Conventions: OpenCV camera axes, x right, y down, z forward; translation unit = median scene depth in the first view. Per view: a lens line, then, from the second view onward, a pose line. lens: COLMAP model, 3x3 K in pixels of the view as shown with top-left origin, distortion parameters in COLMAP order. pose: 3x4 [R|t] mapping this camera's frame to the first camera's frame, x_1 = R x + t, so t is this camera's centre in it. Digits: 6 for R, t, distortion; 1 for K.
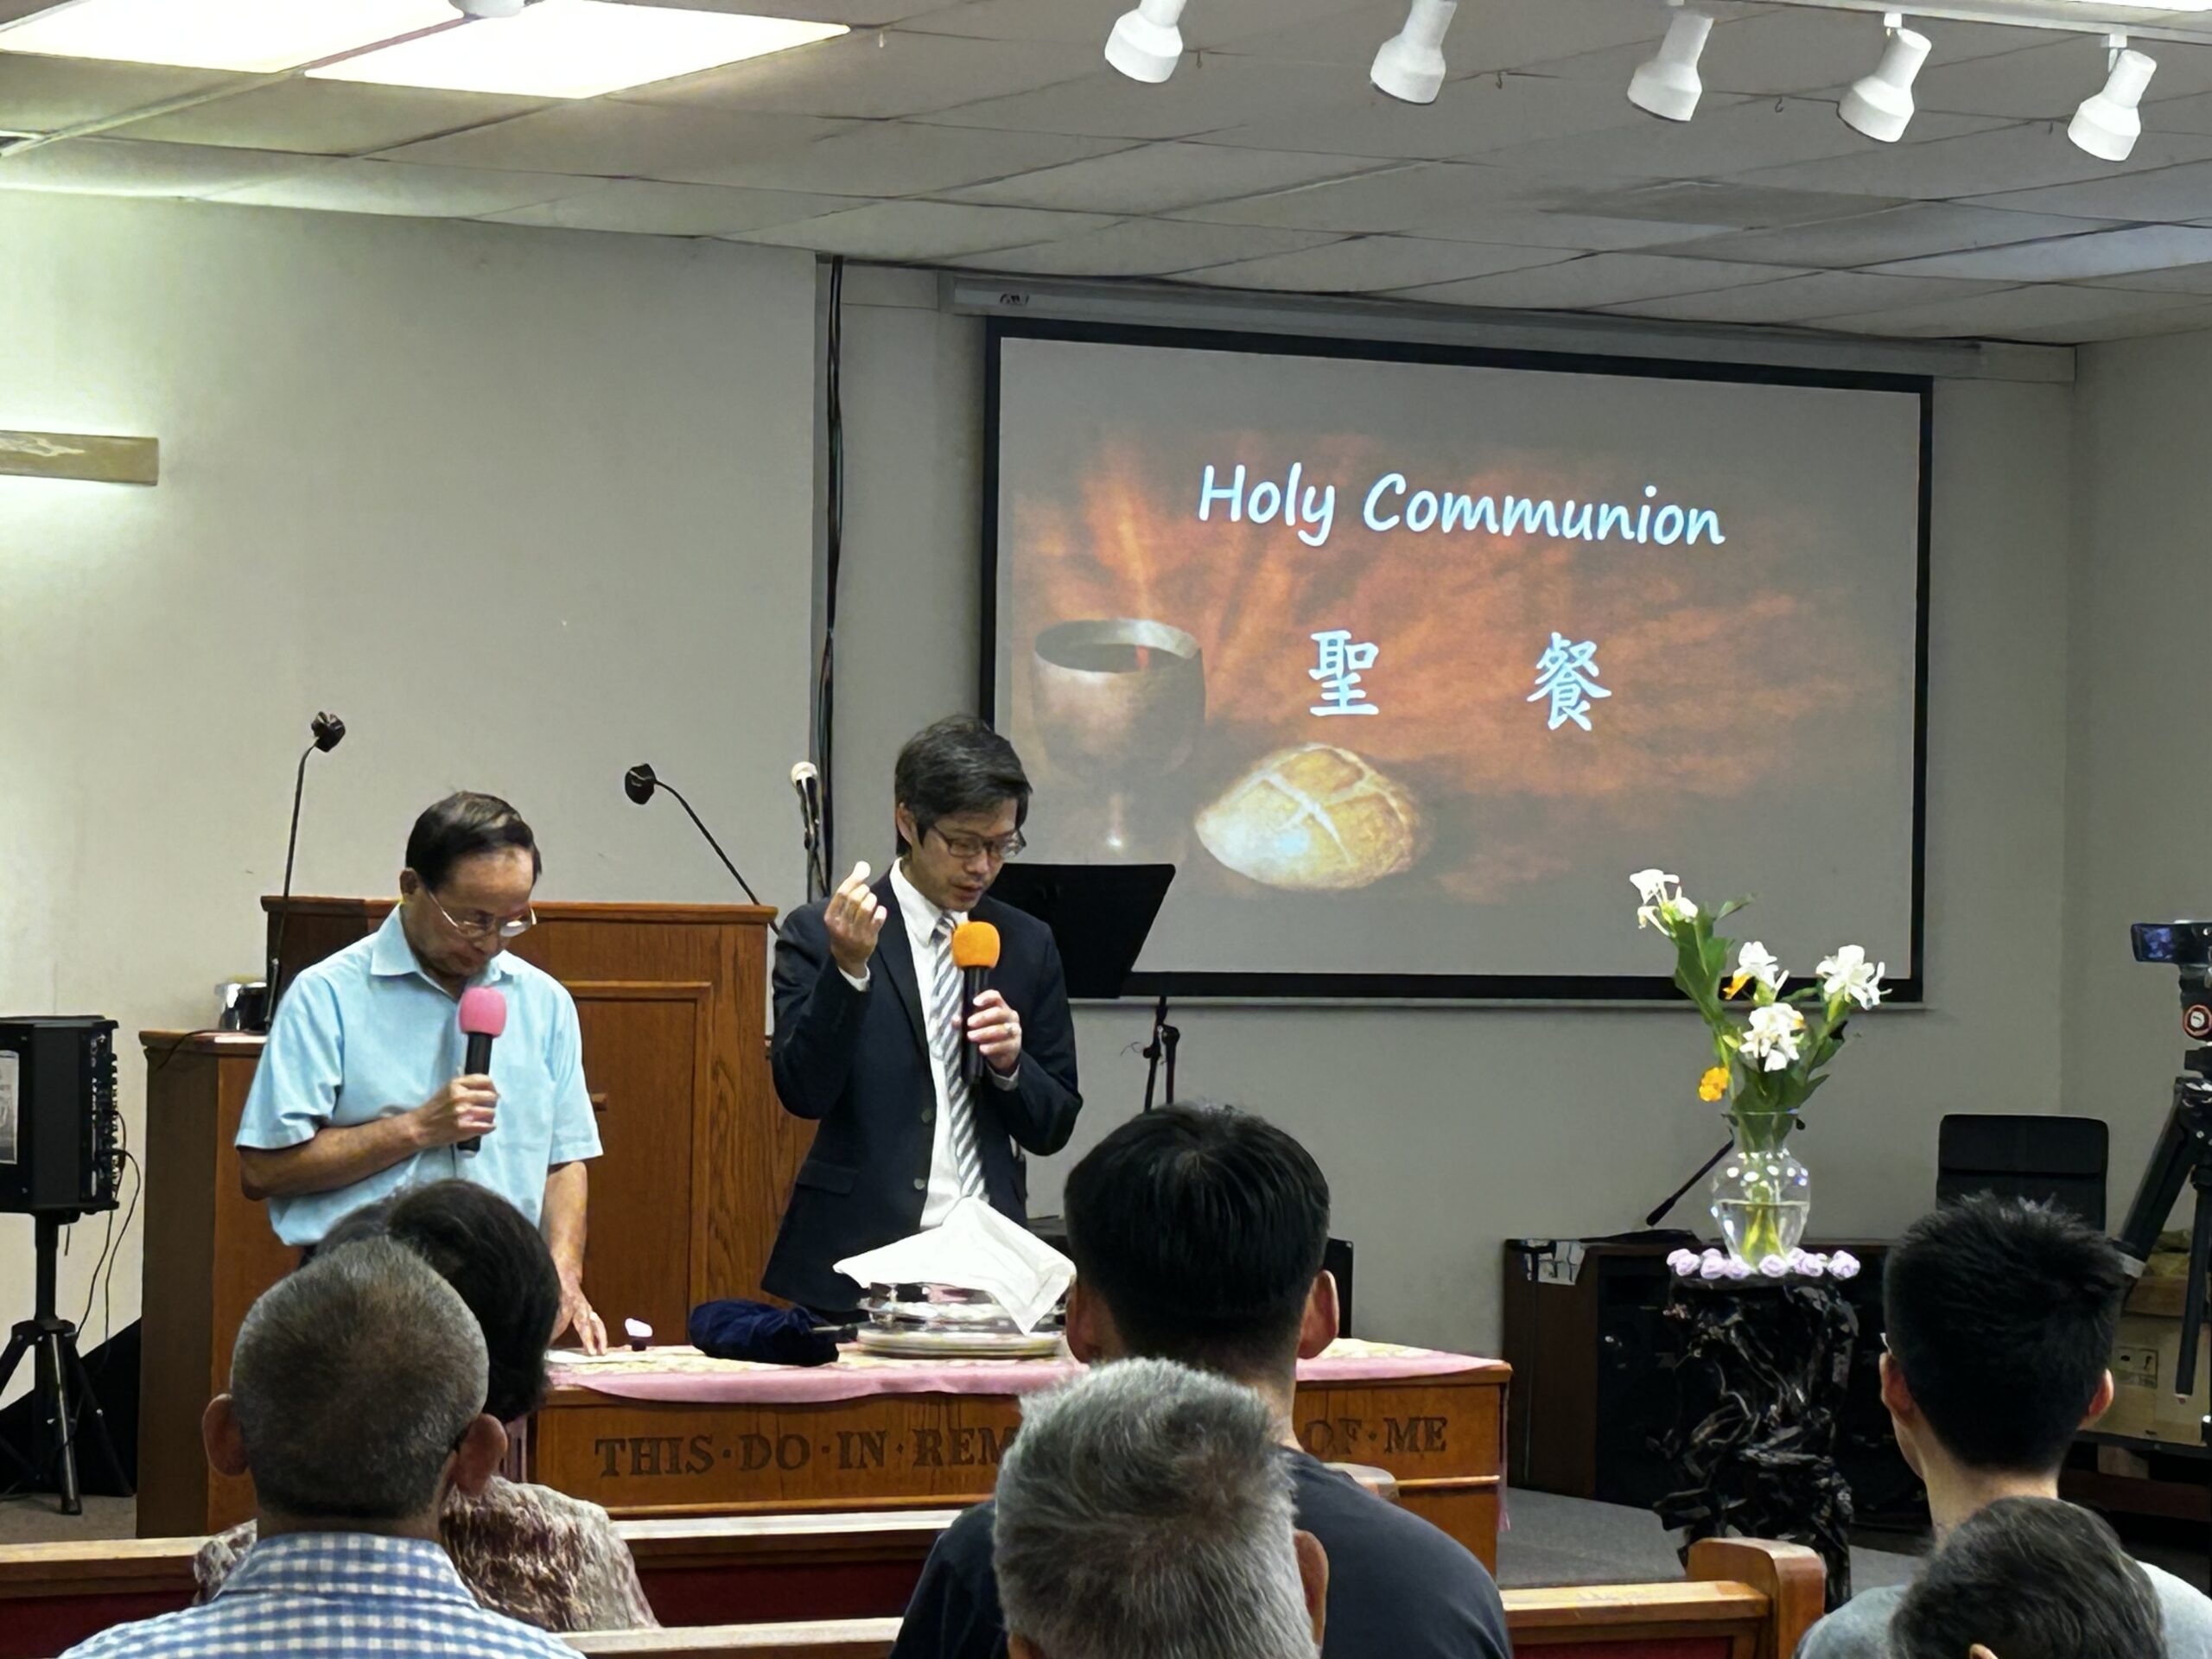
lens RADIAL K [[6235.2, 0, 1108.8], [0, 6235.2, 657.7], [0, 0, 1]] dist [0.080416, 0.178933]
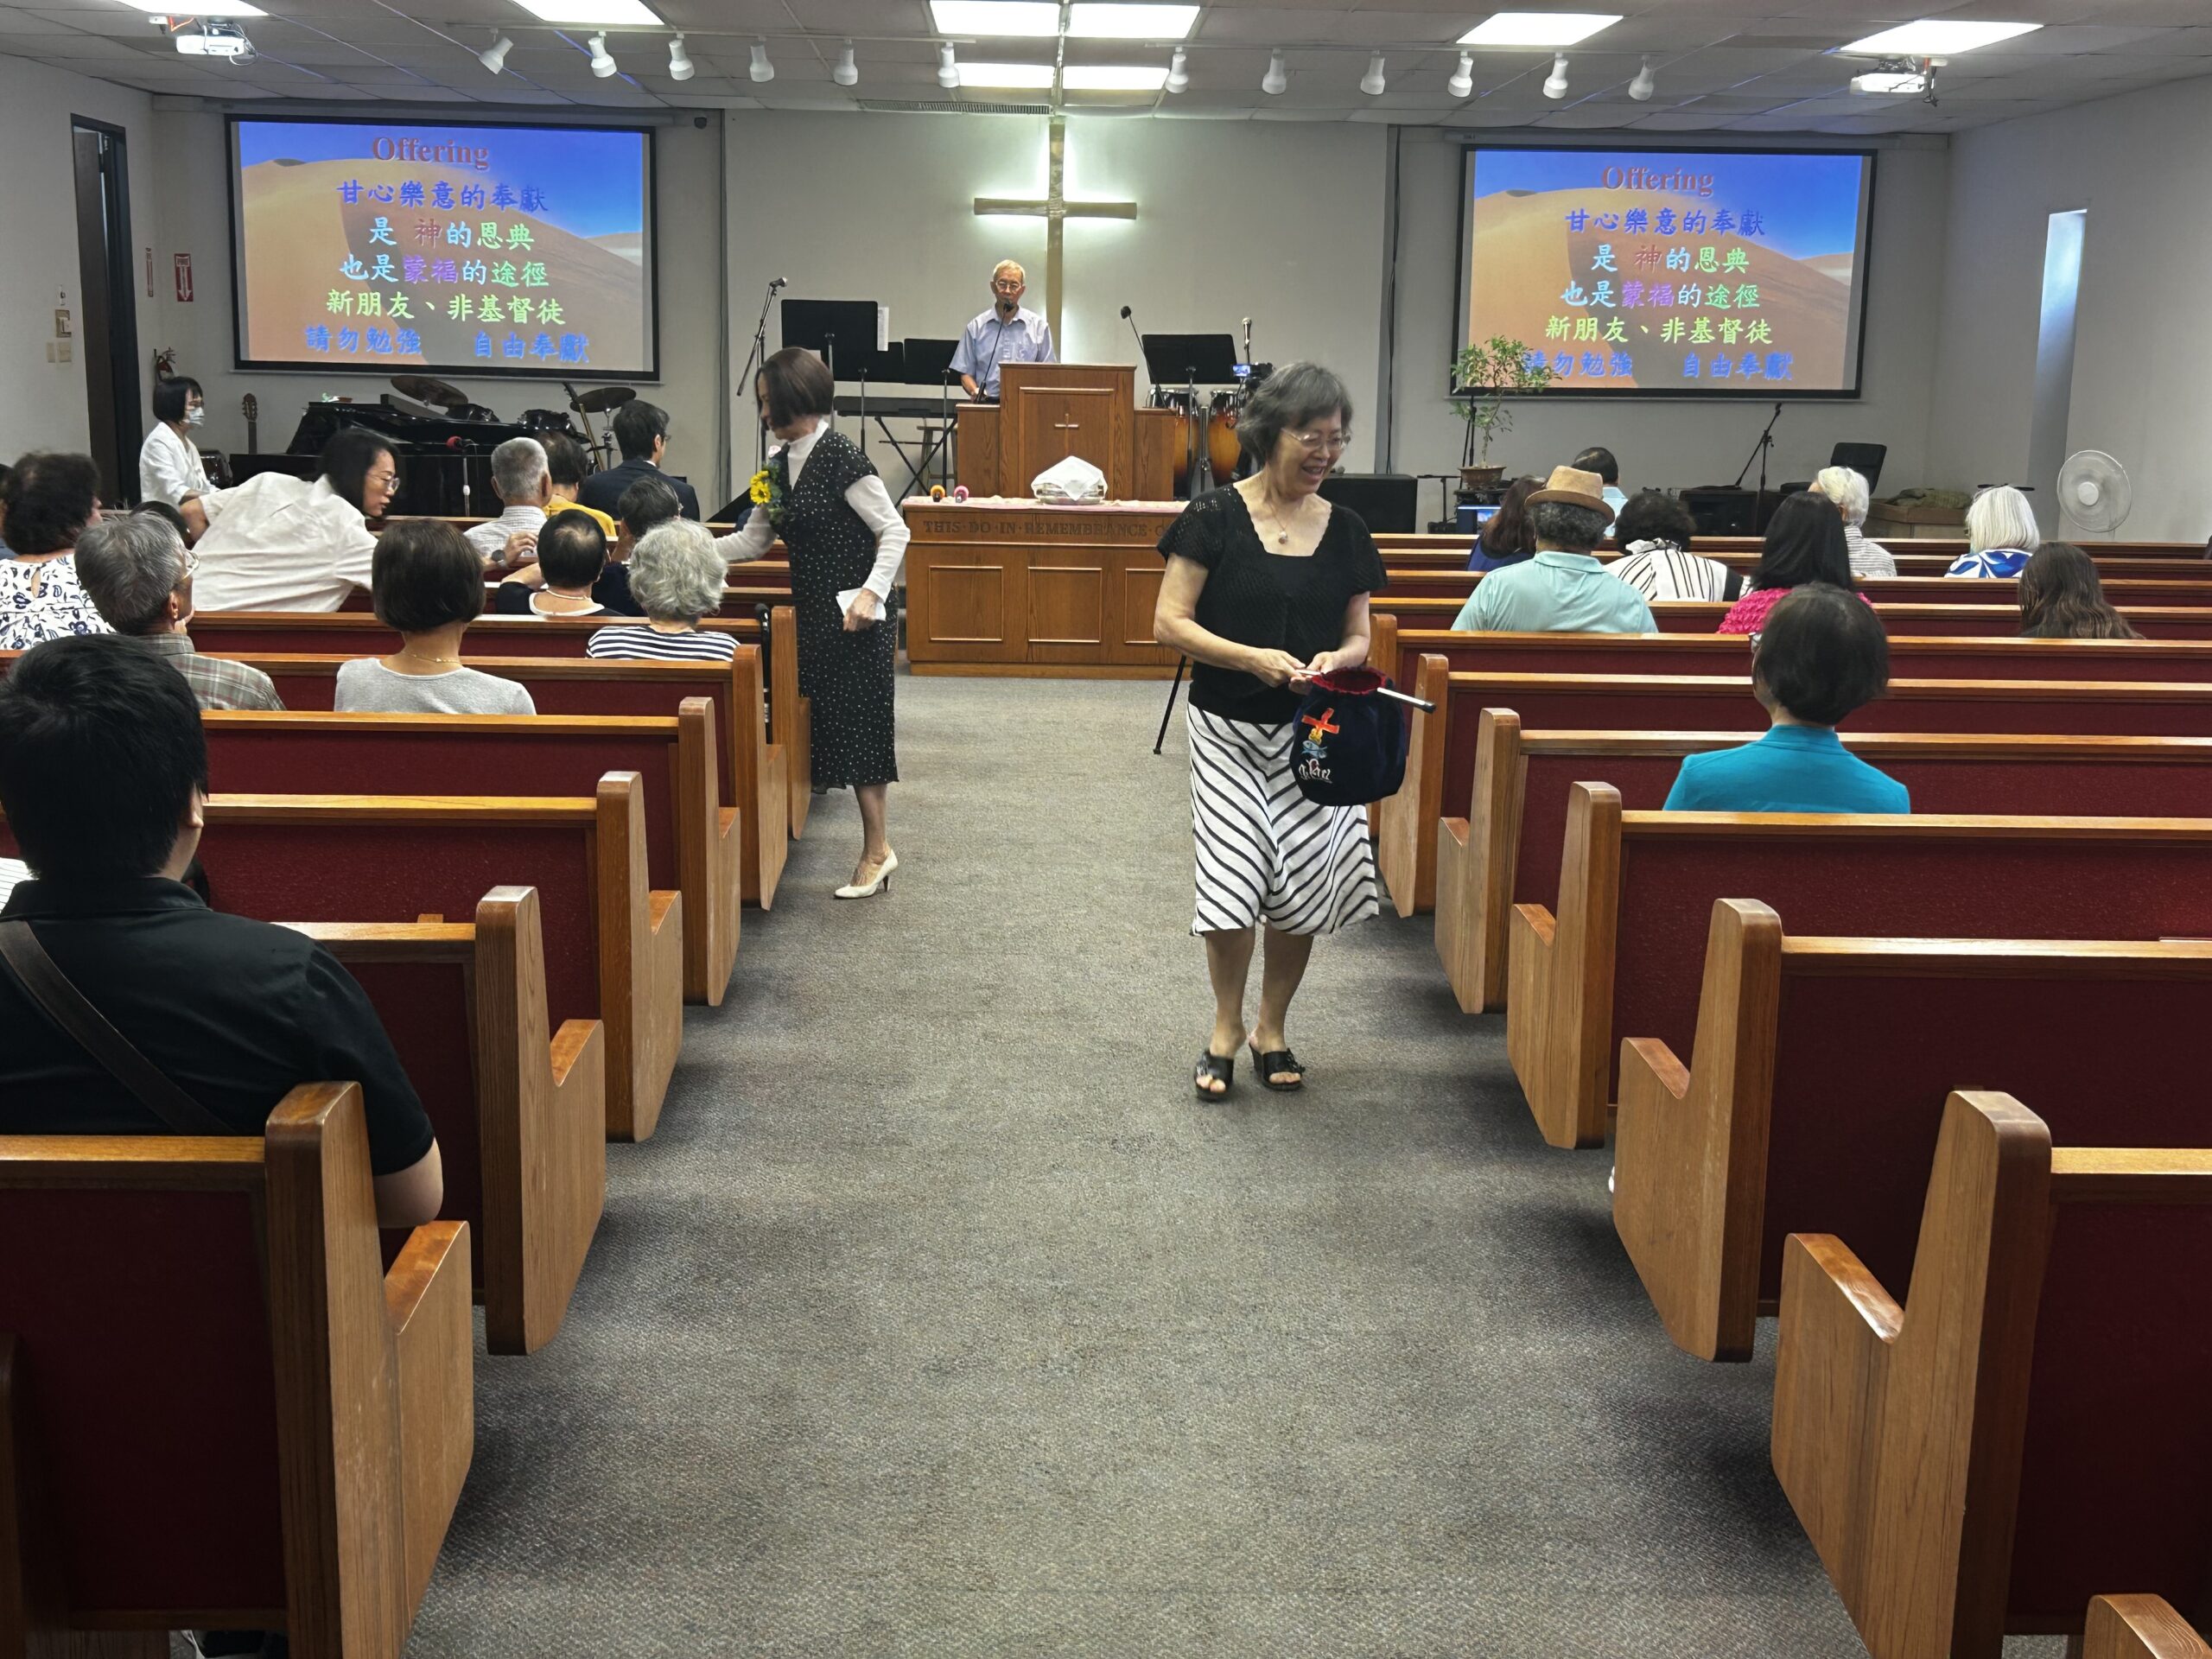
lens RADIAL K [[2729.9, 0, 1106.0], [0, 2729.9, 829.5], [0, 0, 1]] dist [0.133454, -0.362253]
pose [[0.893113, 0.078968, -0.442846, 0.562661], [0.014559, 0.978880, 0.203916, -0.012263], [0.449596, -0.188568, 0.873101, -0.259685]]
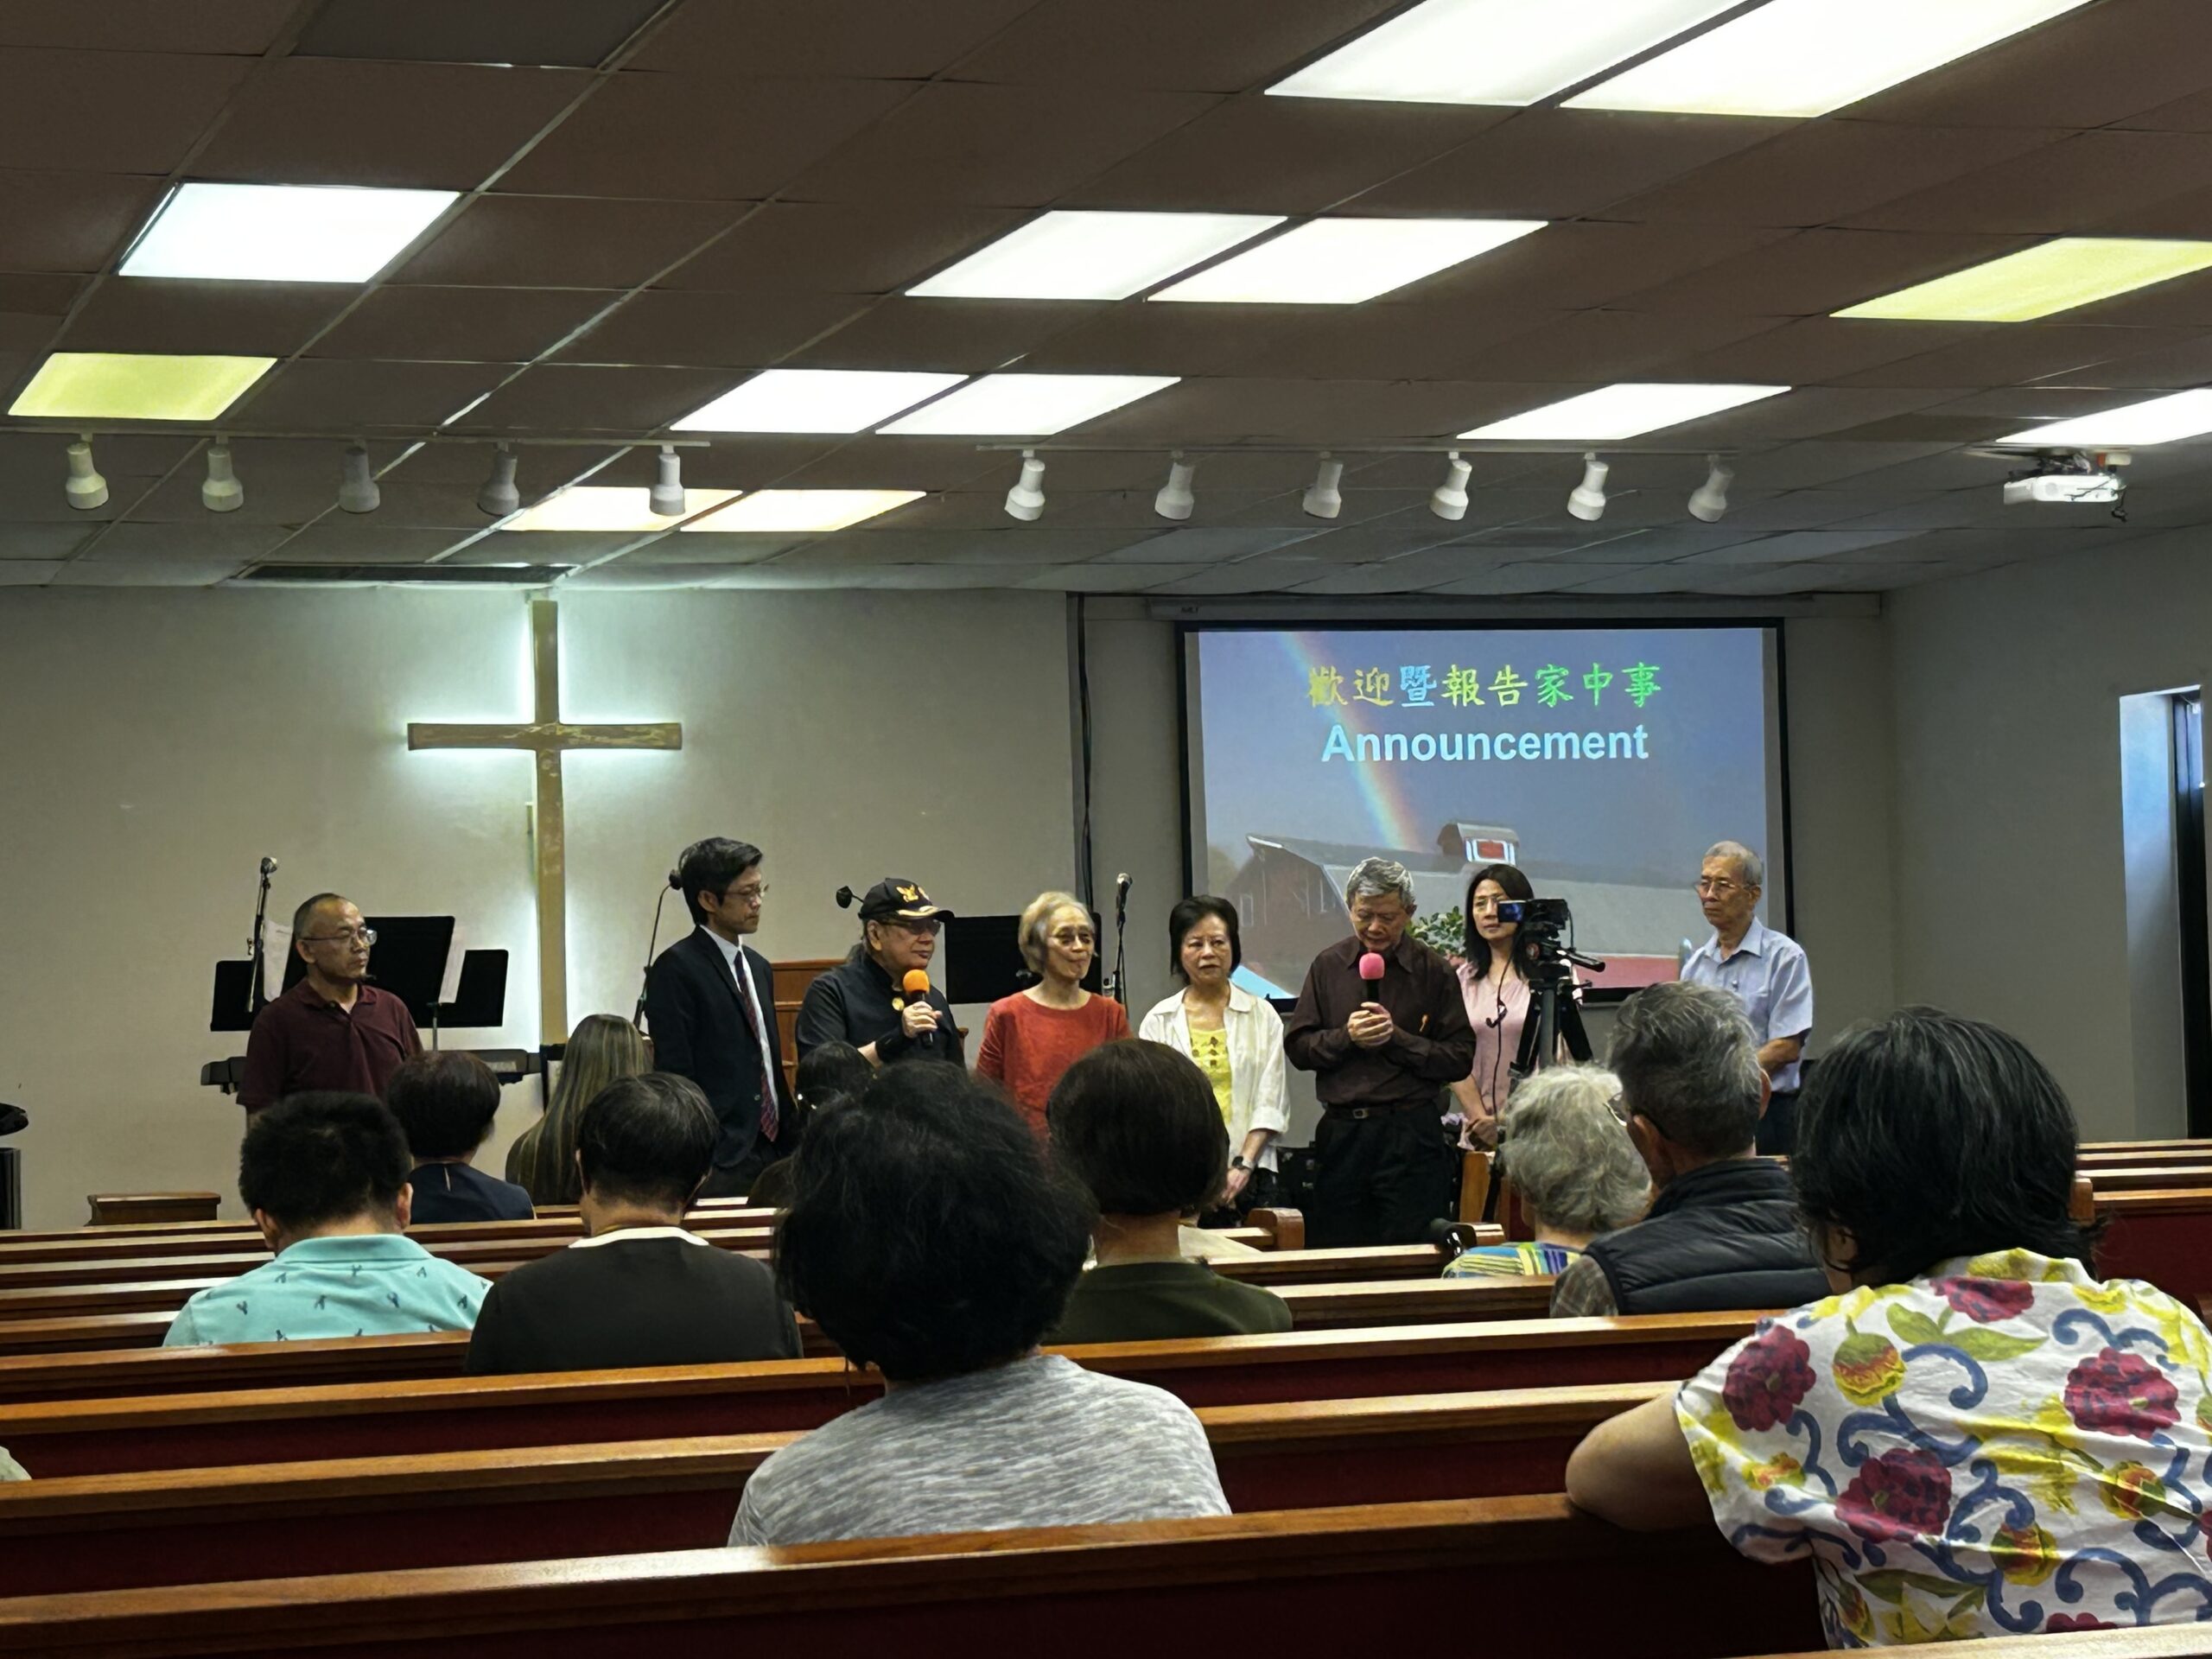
lens RADIAL K [[4807.5, 0, 1106.0], [0, 4807.5, 829.5], [0, 0, 1]] dist [0.332248, -2.280187]
pose [[0.984092, -0.052383, -0.169760, 0.257324], [0.052342, 0.998618, -0.004718, 0.010936], [0.169772, -0.004242, 0.985474, -0.433084]]
